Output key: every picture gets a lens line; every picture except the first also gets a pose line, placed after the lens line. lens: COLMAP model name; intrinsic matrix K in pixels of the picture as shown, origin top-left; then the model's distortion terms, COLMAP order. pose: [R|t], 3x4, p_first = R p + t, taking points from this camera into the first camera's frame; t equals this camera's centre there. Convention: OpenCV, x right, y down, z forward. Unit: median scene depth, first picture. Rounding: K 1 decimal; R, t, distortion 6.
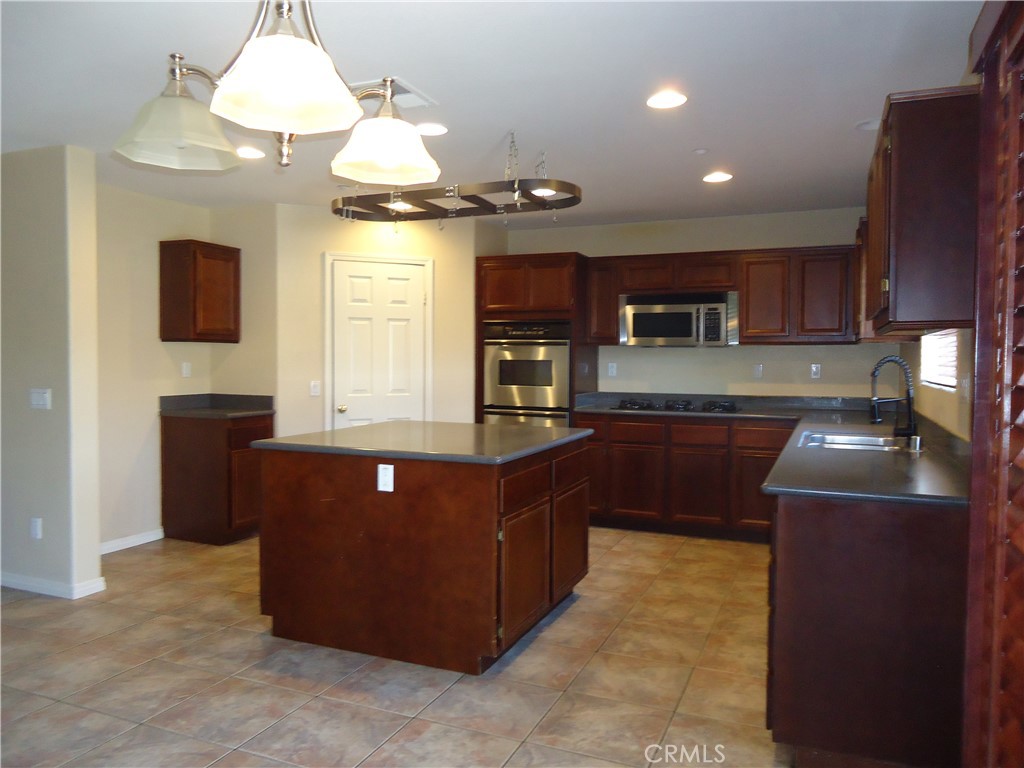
lens RADIAL K [[733.3, 0, 512.0], [0, 733.3, 384.0], [0, 0, 1]] dist [-0.000963, -0.000433]
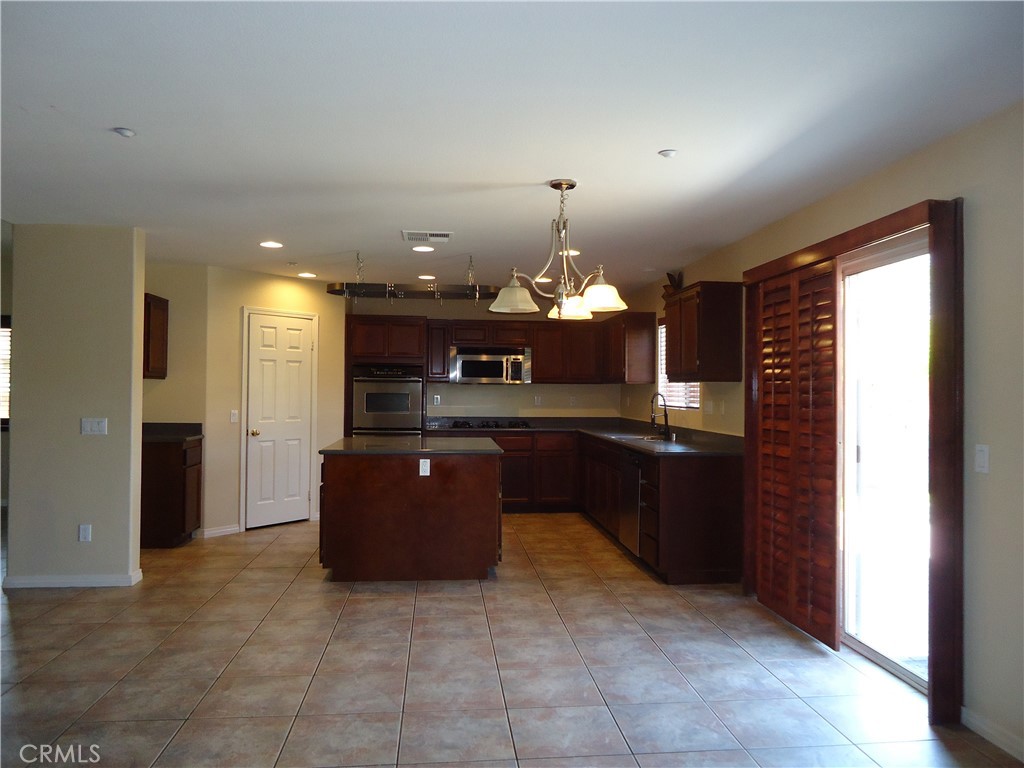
lens RADIAL K [[733.3, 0, 512.0], [0, 733.3, 384.0], [0, 0, 1]] dist [-0.000963, -0.000433]
pose [[0.874293, 0.005387, 0.485369, -0.454003], [0.014469, 0.999205, -0.037152, 0.004052], [-0.485183, 0.039504, 0.873520, -0.297329]]
